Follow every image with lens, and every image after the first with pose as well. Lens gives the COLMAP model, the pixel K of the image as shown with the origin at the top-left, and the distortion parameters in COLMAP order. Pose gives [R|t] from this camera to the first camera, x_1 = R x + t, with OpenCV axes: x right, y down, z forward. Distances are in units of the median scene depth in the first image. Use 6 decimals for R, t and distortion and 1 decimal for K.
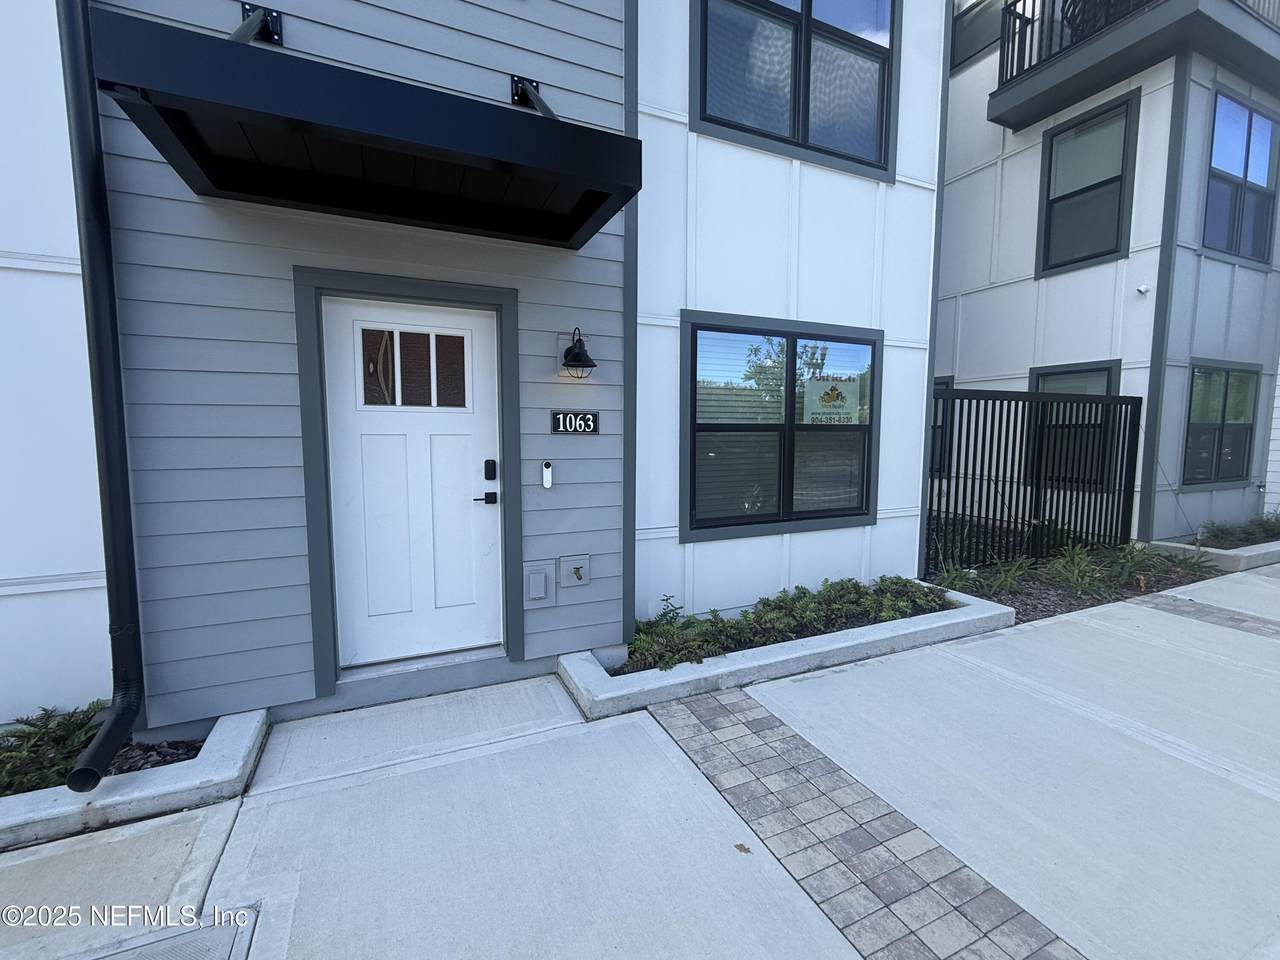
lens RADIAL K [[536.0, 0, 644.7], [0, 536.0, 485.8], [0, 0, 1]] dist [-0.000040, 0.000265]
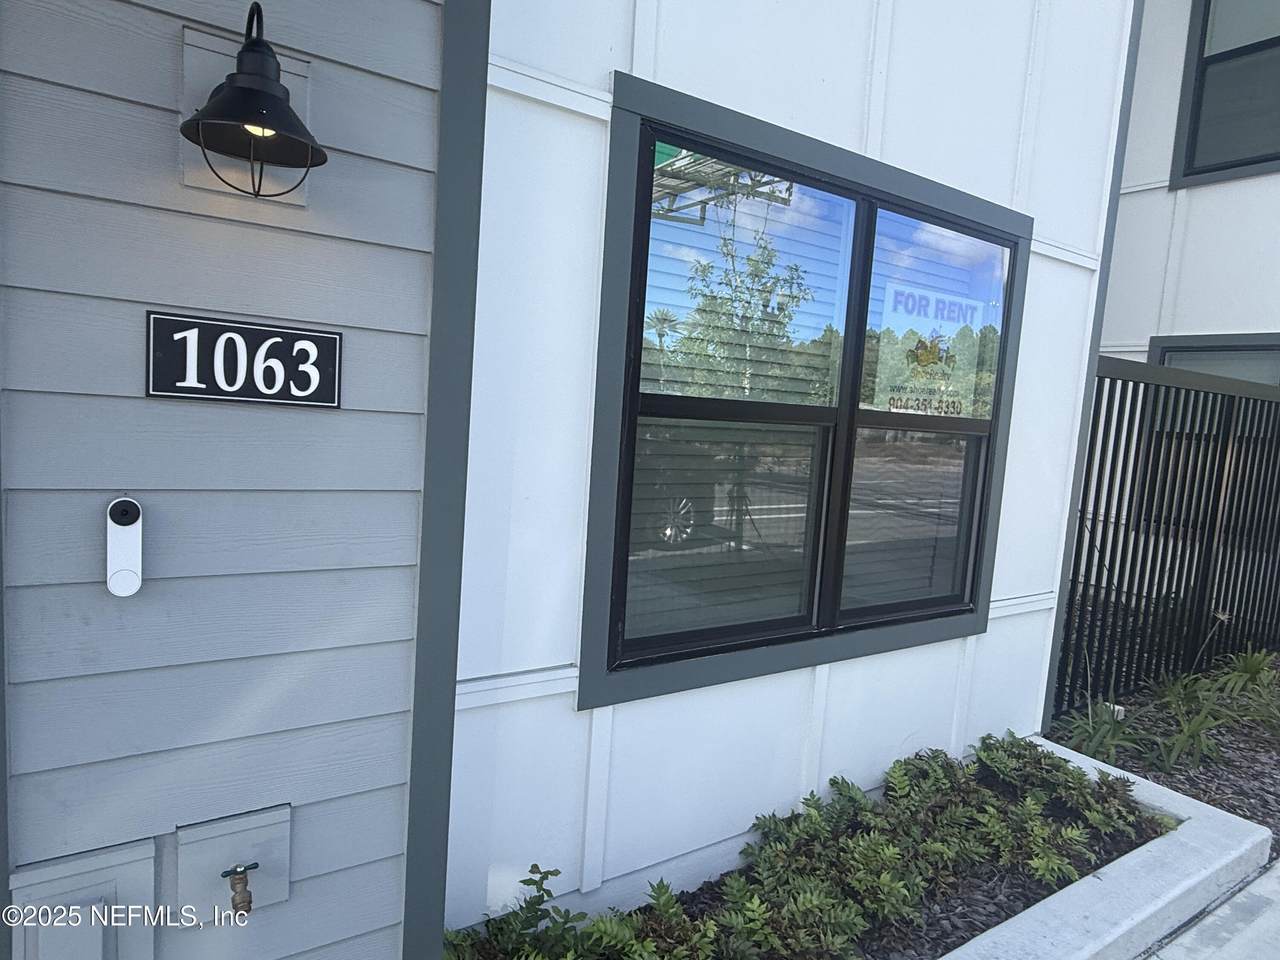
lens RADIAL K [[777.7, 0, 638.2], [0, 777.7, 501.5], [0, 0, 1]] dist [0.002847, 0.001010]
pose [[0.983119, 0.045227, 0.177289, 0.003257], [-0.050506, 0.998401, 0.025374, -0.064031], [-0.175858, -0.033900, 0.983832, 0.542041]]
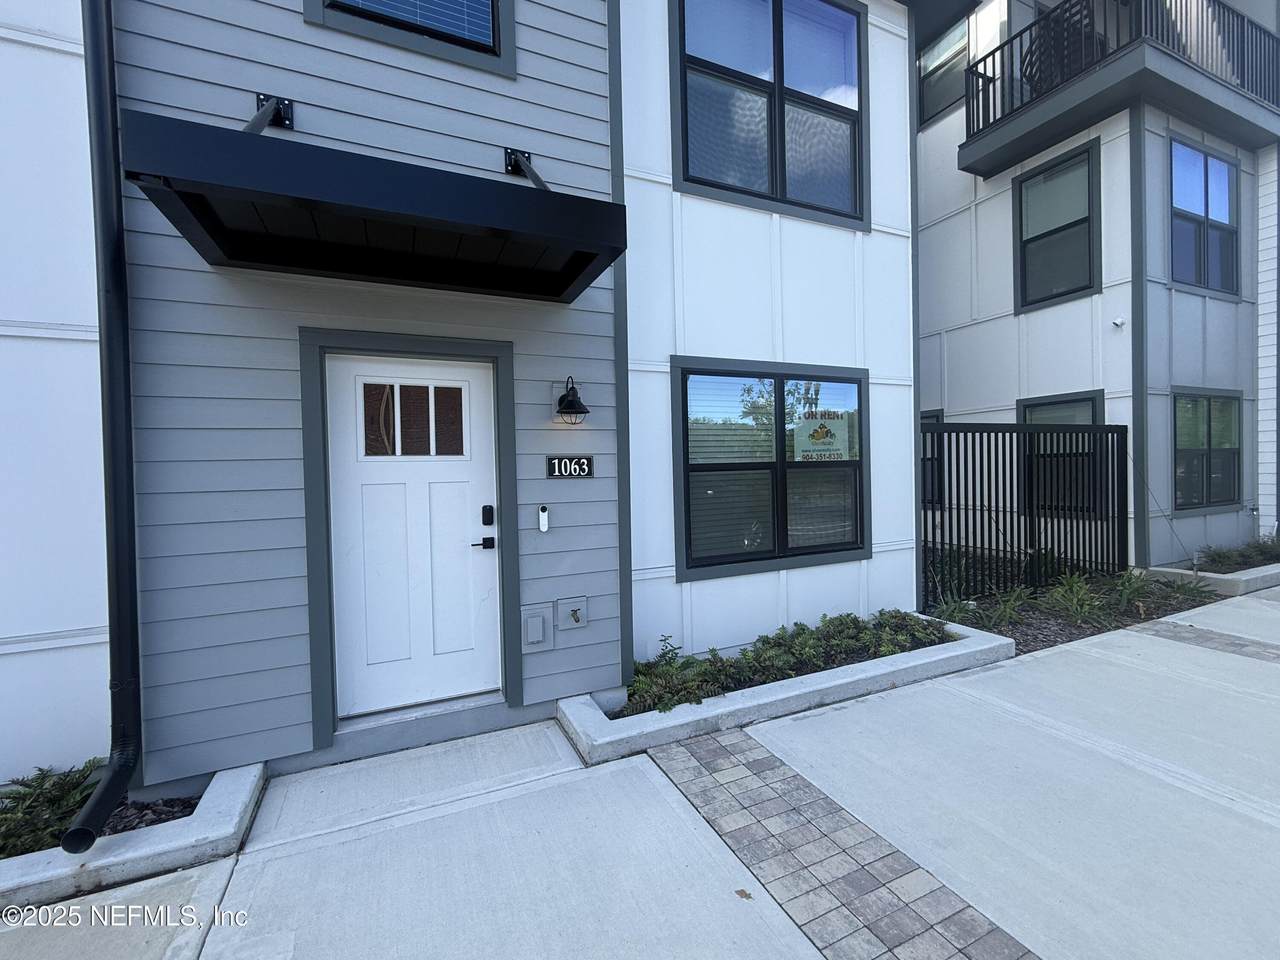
lens RADIAL K [[536.0, 0, 644.7], [0, 536.0, 485.8], [0, 0, 1]] dist [-0.000040, 0.000265]
pose [[0.999627, -0.027301, 0.000333, 0.011754], [0.027254, 0.997023, -0.072121, -0.003799], [0.001637, 0.072103, 0.997396, -0.021940]]
